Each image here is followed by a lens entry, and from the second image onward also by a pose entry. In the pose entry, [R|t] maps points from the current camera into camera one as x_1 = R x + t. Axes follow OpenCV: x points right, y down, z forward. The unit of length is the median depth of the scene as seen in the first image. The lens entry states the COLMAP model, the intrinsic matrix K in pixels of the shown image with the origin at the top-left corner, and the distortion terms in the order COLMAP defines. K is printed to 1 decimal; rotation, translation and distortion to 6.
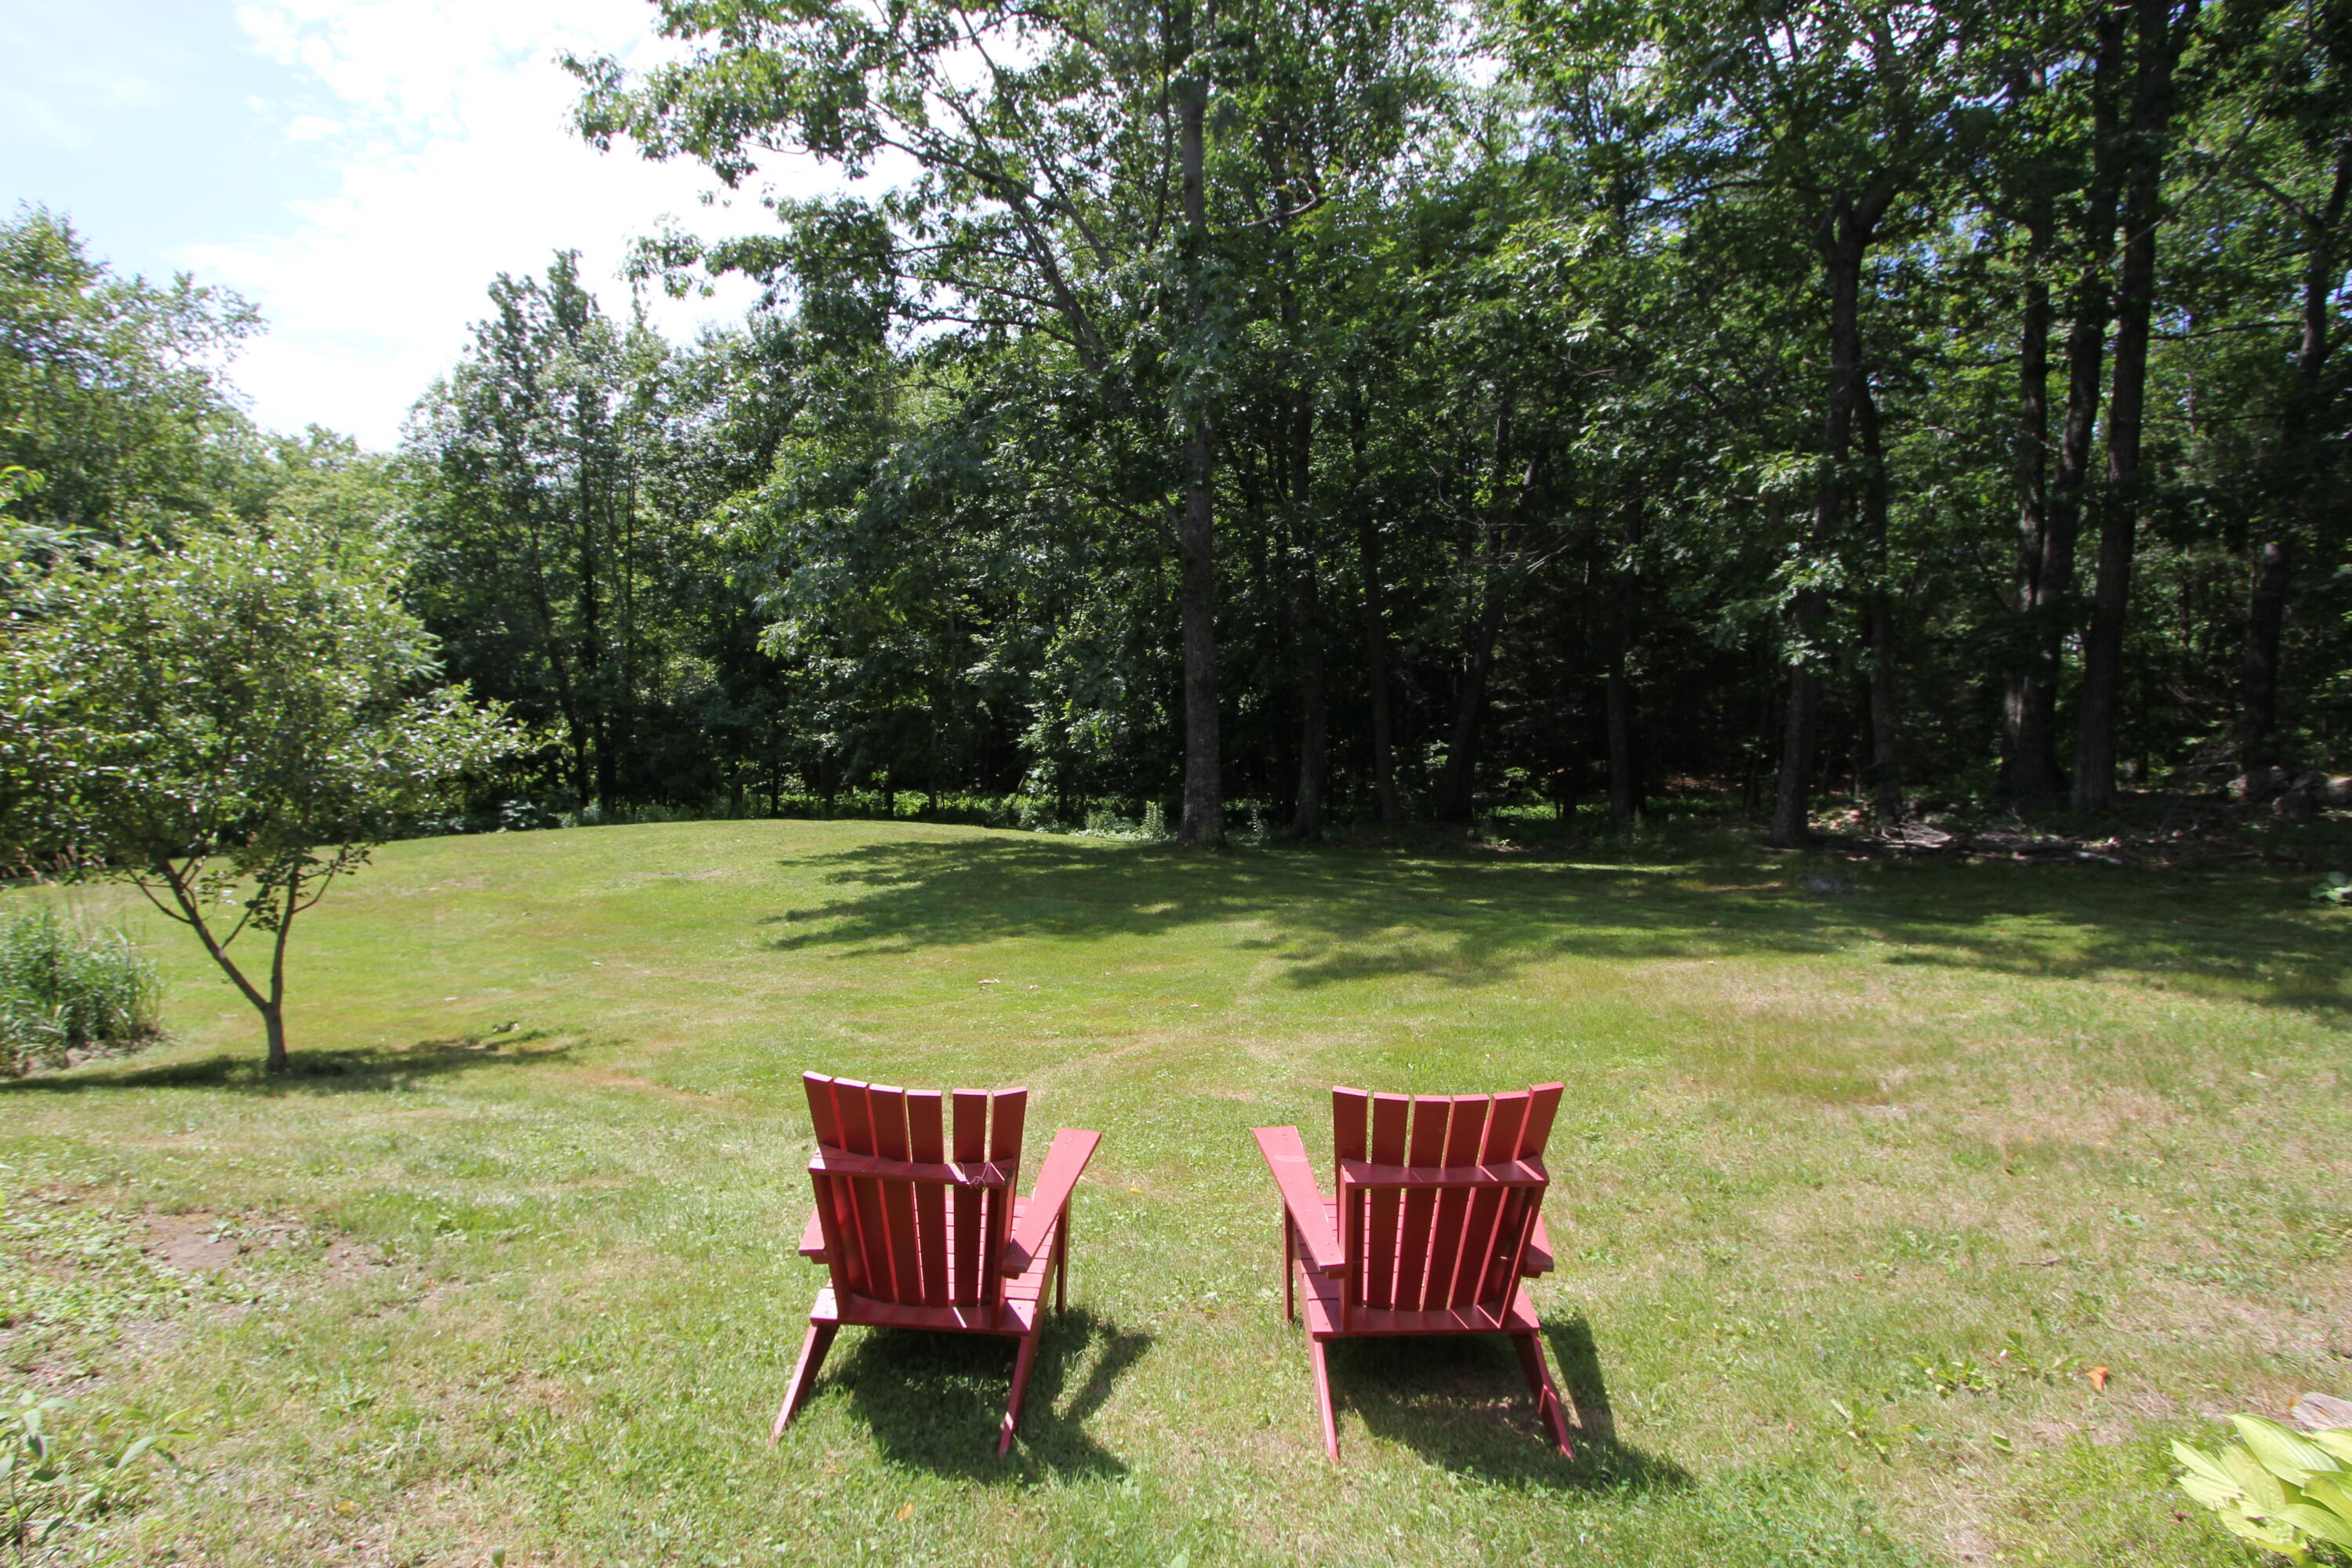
lens RADIAL K [[1145.6, 0, 1176.0], [0, 1145.6, 784.0], [0, 0, 1]] dist [-0.008054, 0.000028]
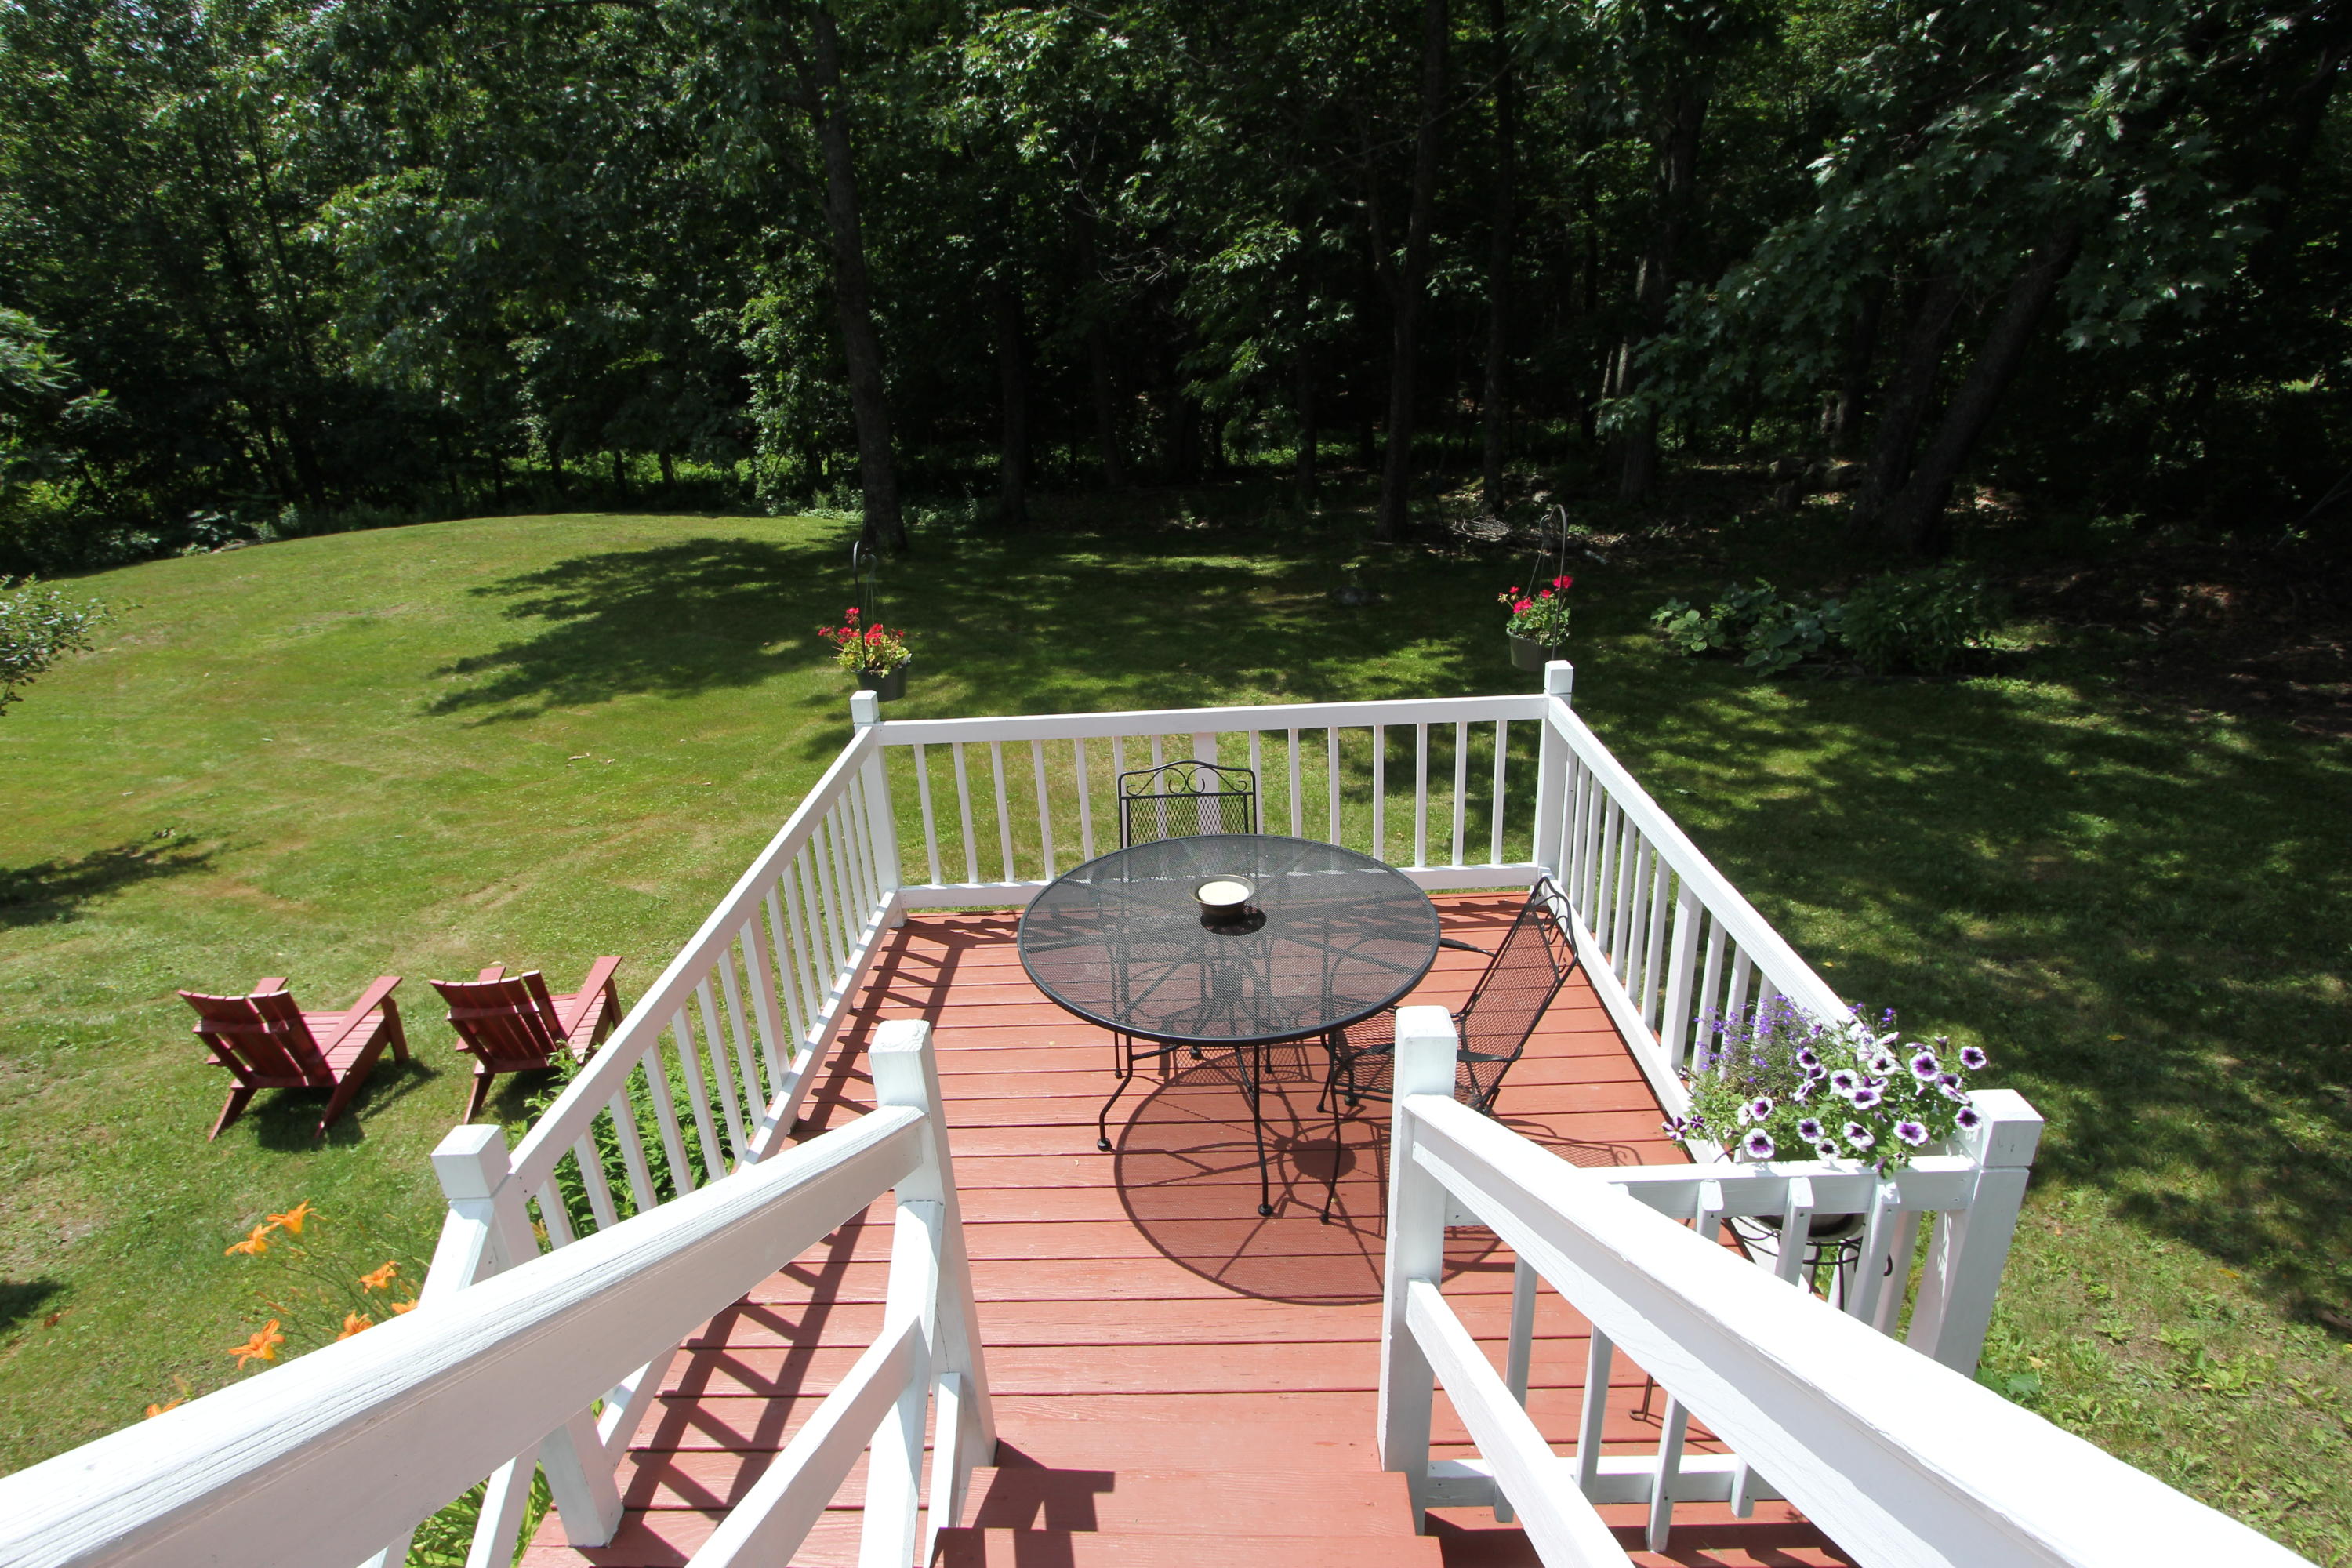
lens RADIAL K [[1177.7, 0, 1176.0], [0, 1177.7, 784.0], [0, 0, 1]] dist [0.022977, 0.000052]
pose [[0.994741, -0.058478, 0.084083, 0.347931], [0.025685, 0.937171, 0.347924, -0.218649], [-0.099146, -0.343935, 0.933744, -0.293689]]
